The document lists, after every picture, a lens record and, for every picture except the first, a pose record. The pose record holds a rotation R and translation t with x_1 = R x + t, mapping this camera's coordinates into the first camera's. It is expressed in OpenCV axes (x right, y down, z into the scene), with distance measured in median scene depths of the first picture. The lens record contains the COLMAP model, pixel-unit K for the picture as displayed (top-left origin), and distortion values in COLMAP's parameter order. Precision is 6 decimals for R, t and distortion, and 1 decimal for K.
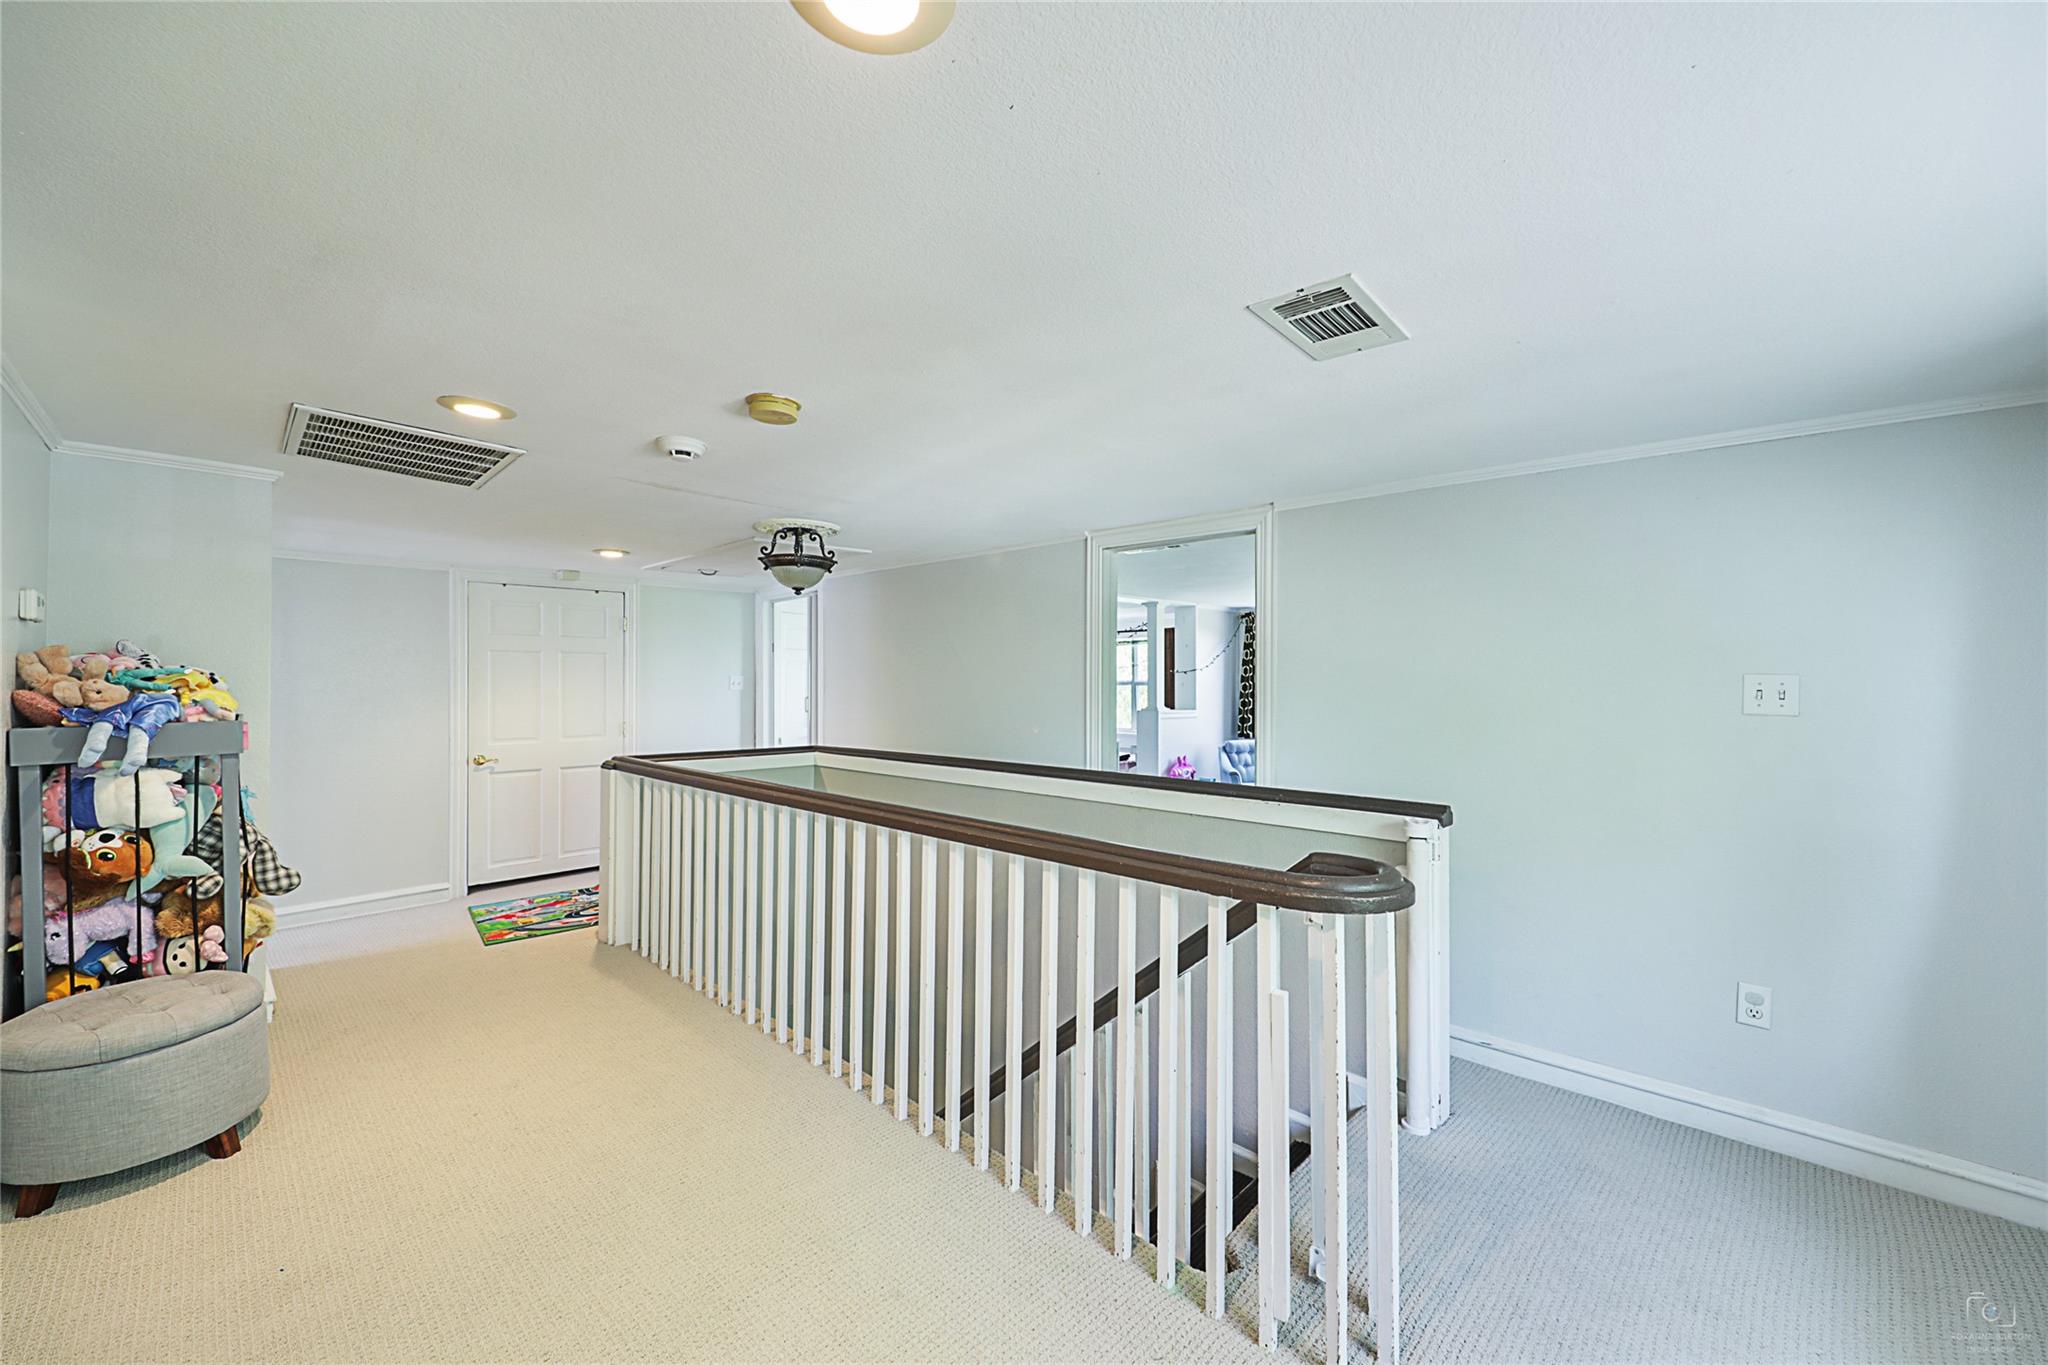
lens RADIAL K [[816.0, 0, 1024.0], [0, 816.0, 682.5], [0, 0, 1]] dist [-0.000583, -0.000060]
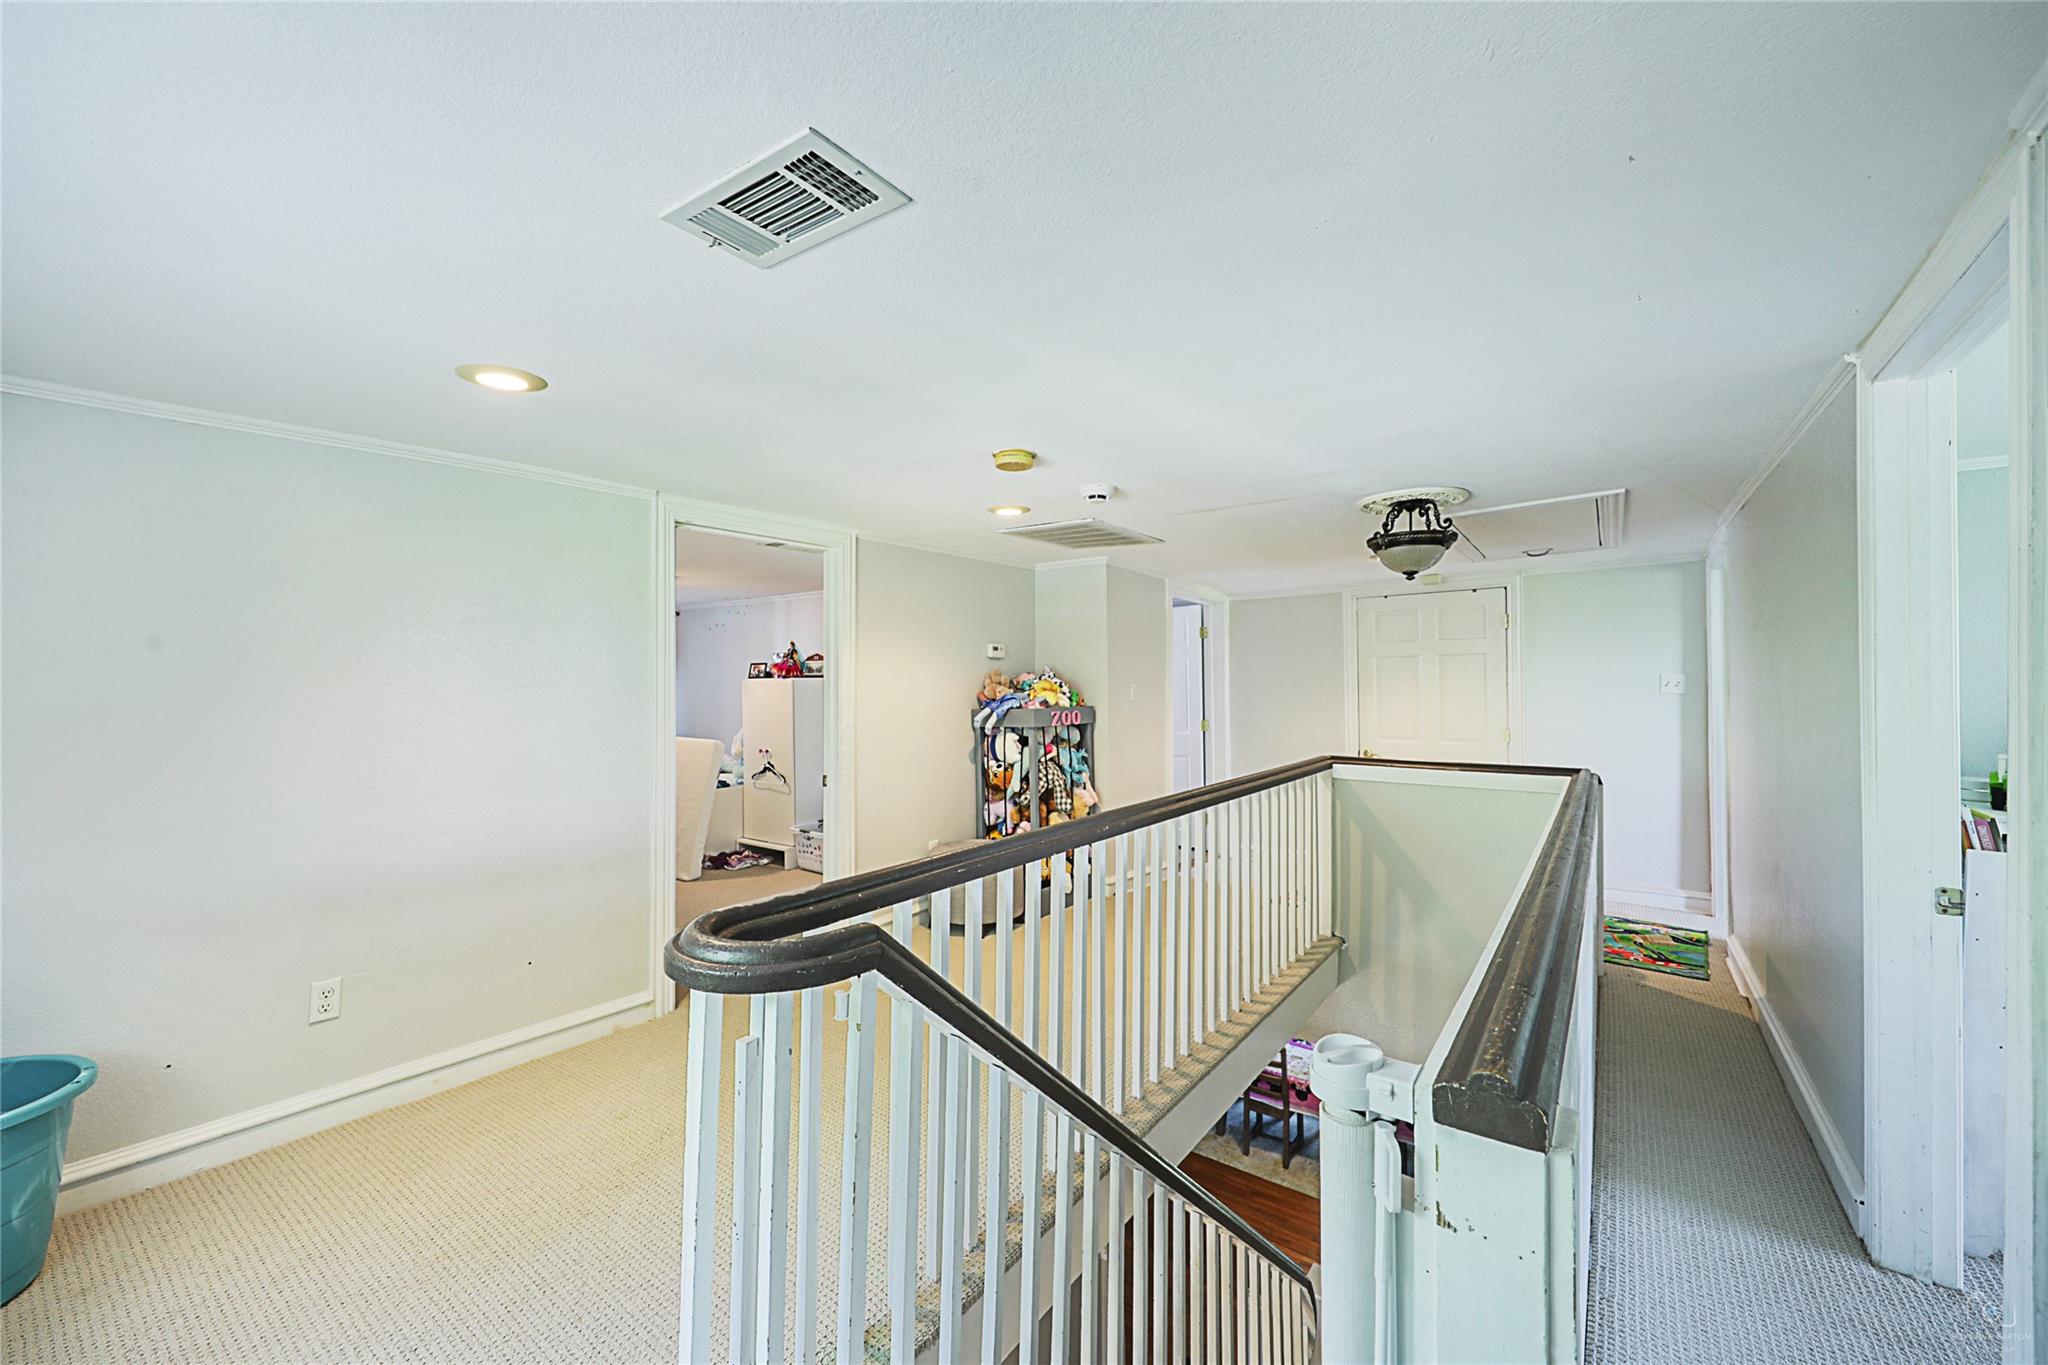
lens RADIAL K [[812.4, 0, 1032.0], [0, 812.4, 650.8], [0, 0, 1]] dist [-0.000225, 0.000001]
pose [[0.121285, -0.045348, -0.991581, 0.510199], [0.005180, 0.998971, -0.045052, 0.001900], [0.992604, 0.000328, 0.121395, 0.511749]]
